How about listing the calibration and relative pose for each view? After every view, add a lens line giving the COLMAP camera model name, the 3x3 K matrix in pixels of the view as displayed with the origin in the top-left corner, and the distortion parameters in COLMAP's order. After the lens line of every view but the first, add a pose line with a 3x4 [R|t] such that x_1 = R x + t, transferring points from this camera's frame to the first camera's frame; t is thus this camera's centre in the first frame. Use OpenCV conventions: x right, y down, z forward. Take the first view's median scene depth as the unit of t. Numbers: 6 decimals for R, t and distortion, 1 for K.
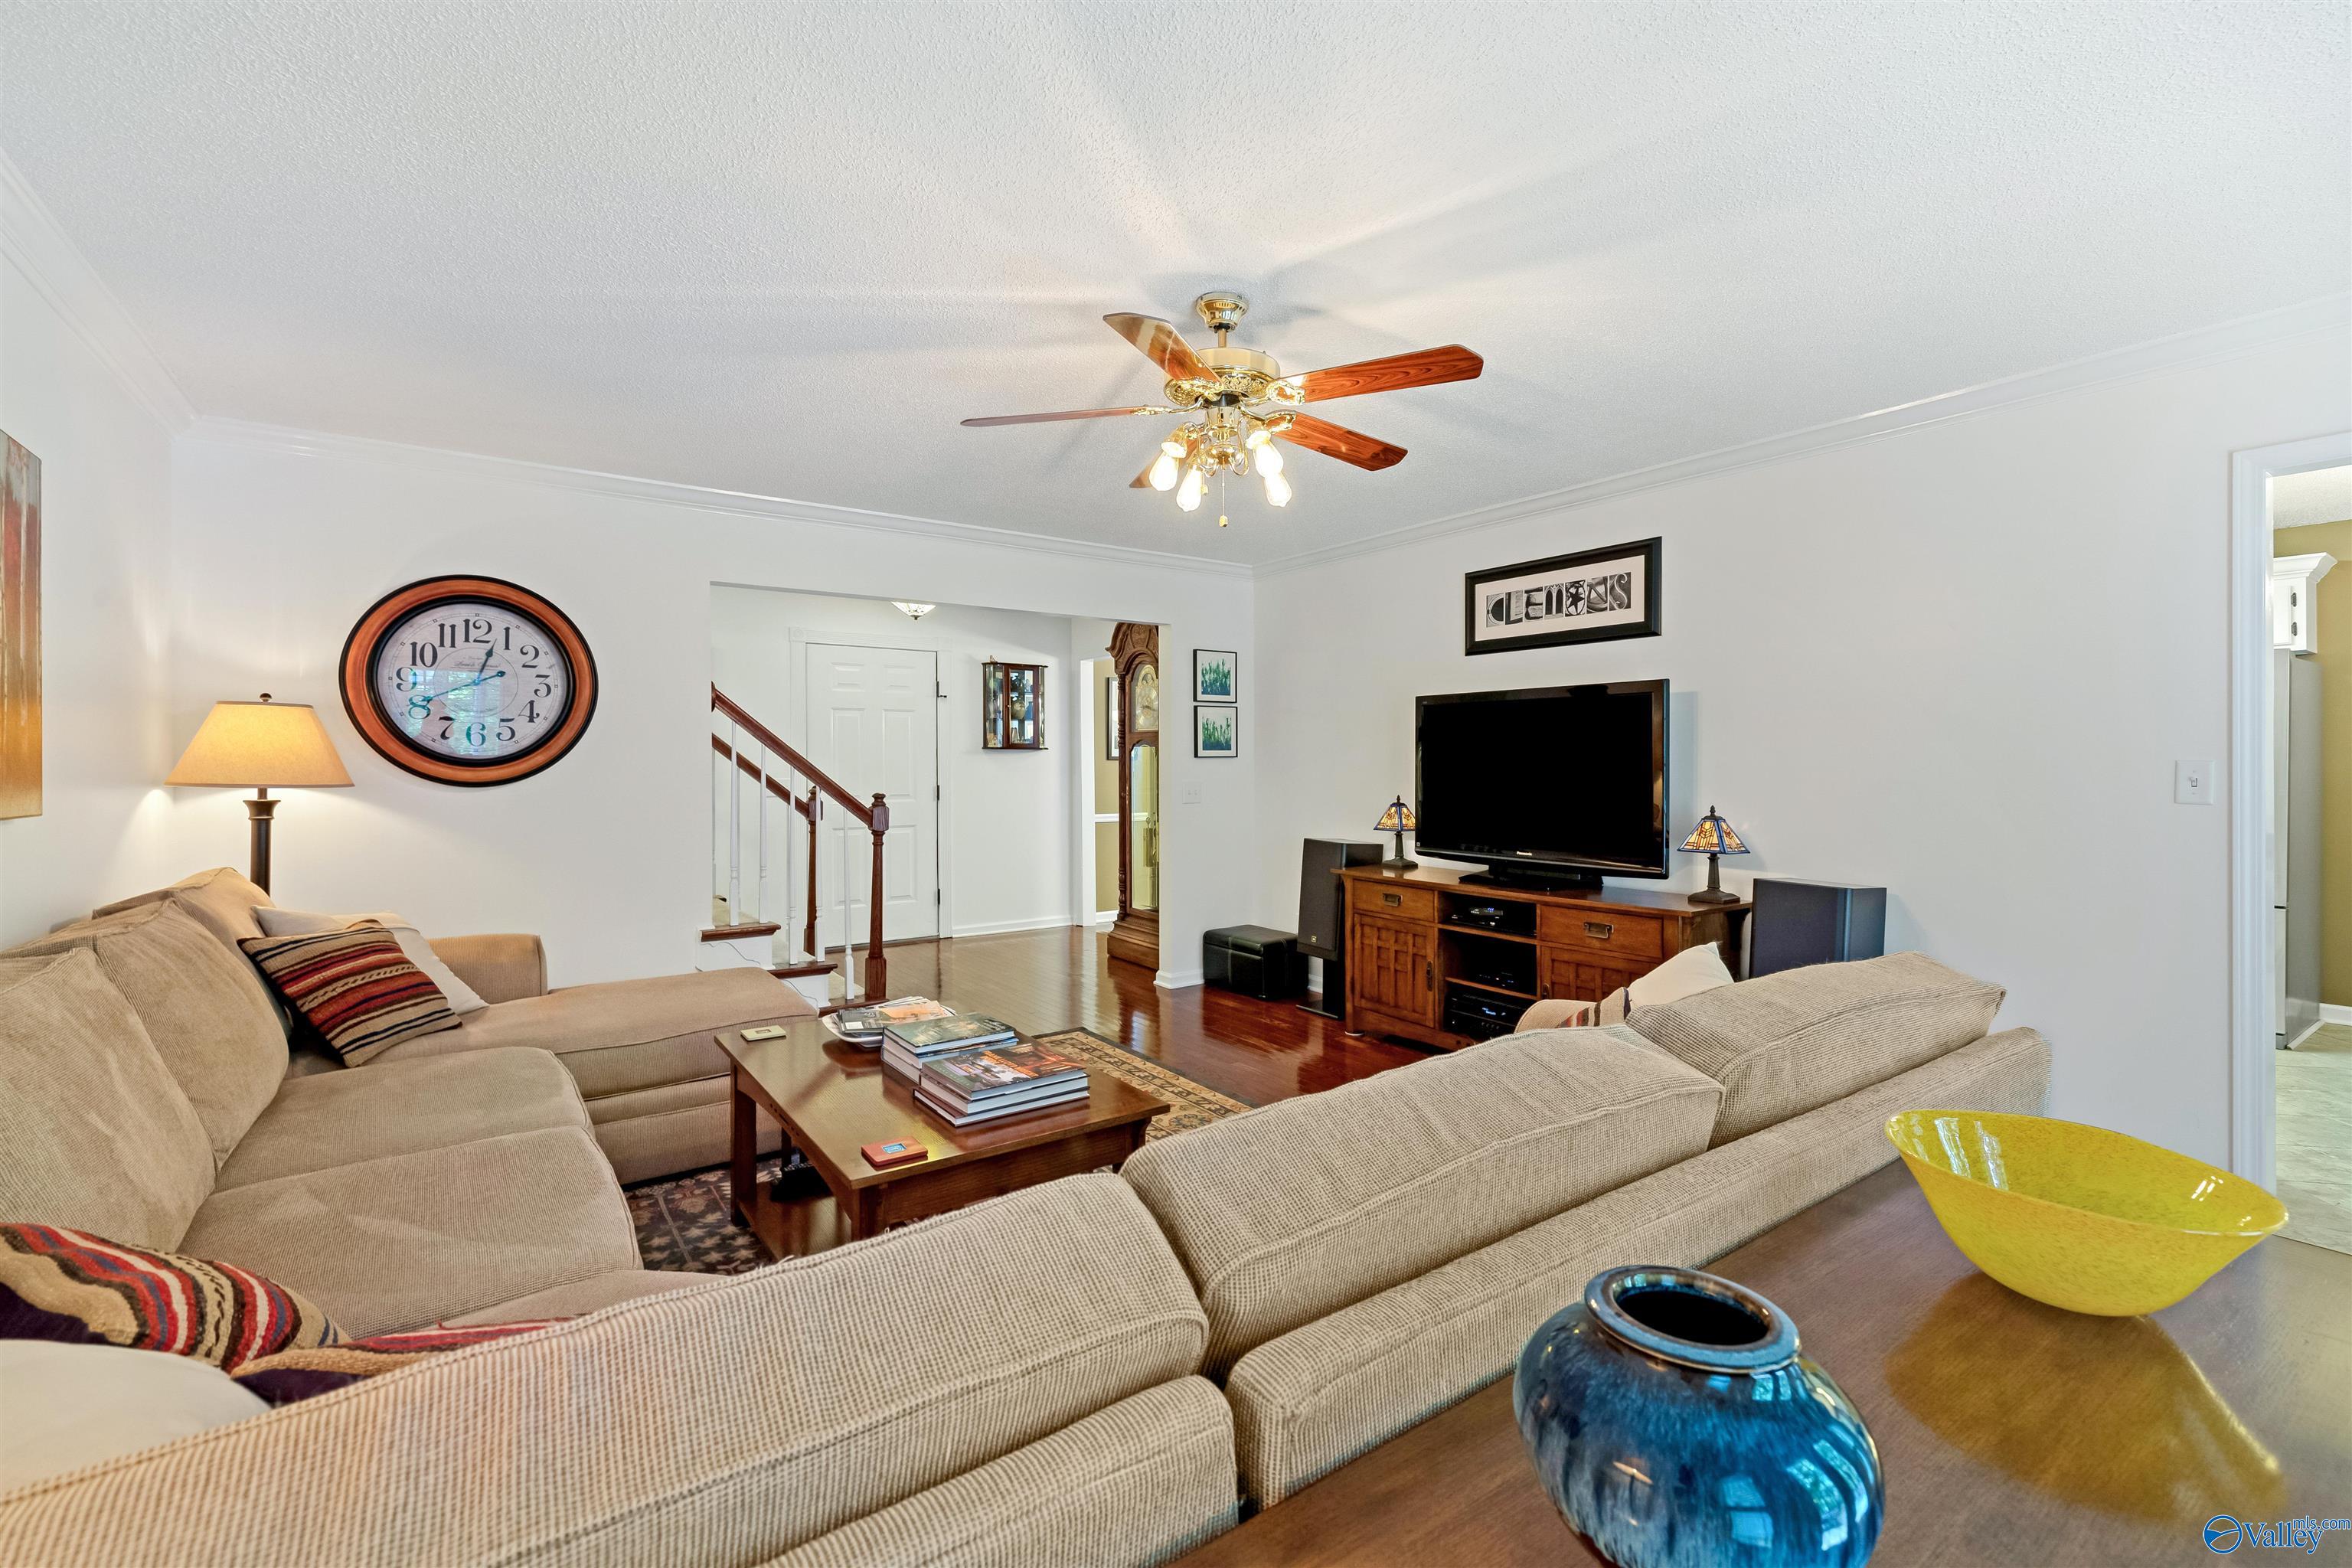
lens RADIAL K [[996.5, 0, 1110.8], [0, 996.5, 759.3], [0, 0, 1]] dist [0.000251, -0.000011]
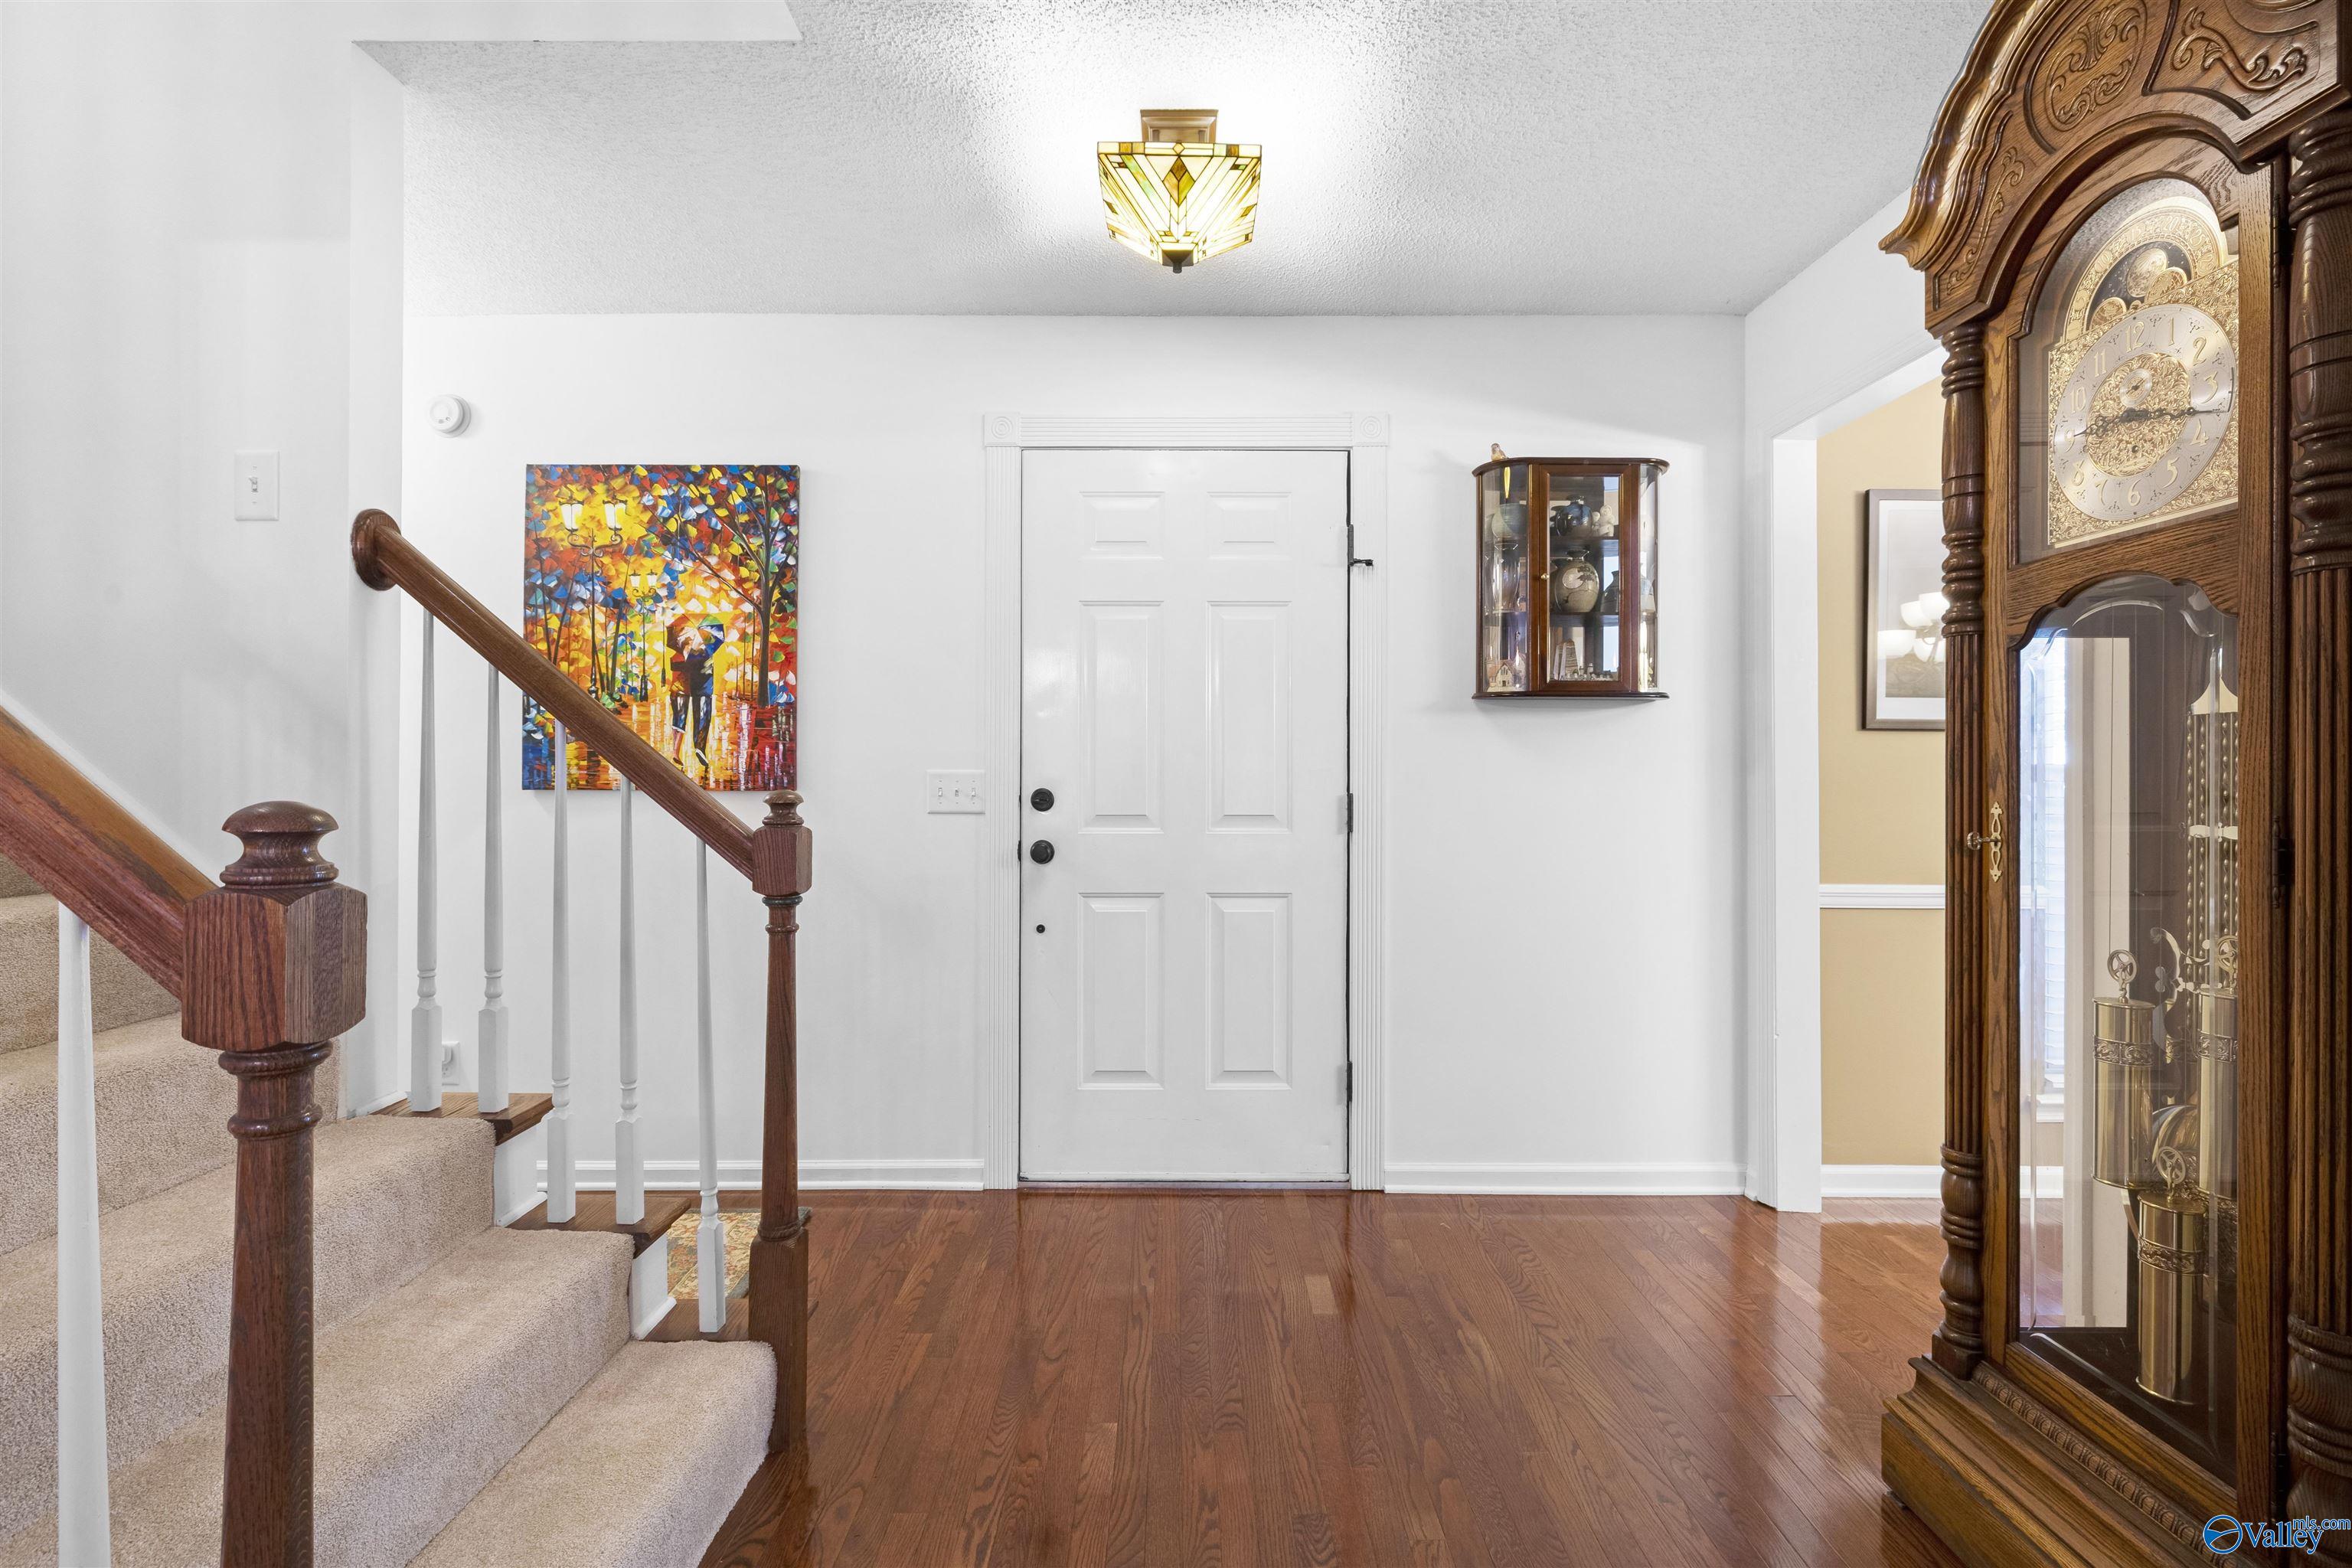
lens RADIAL K [[1019.9, 0, 1199.2], [0, 1019.9, 769.9], [0, 0, 1]] dist [-0.000317, -0.000005]
pose [[0.851870, 0.003071, -0.523745, -0.014854], [-0.005992, 0.999975, -0.003882, 0.018195], [0.523720, 0.006445, 0.851866, 0.616141]]
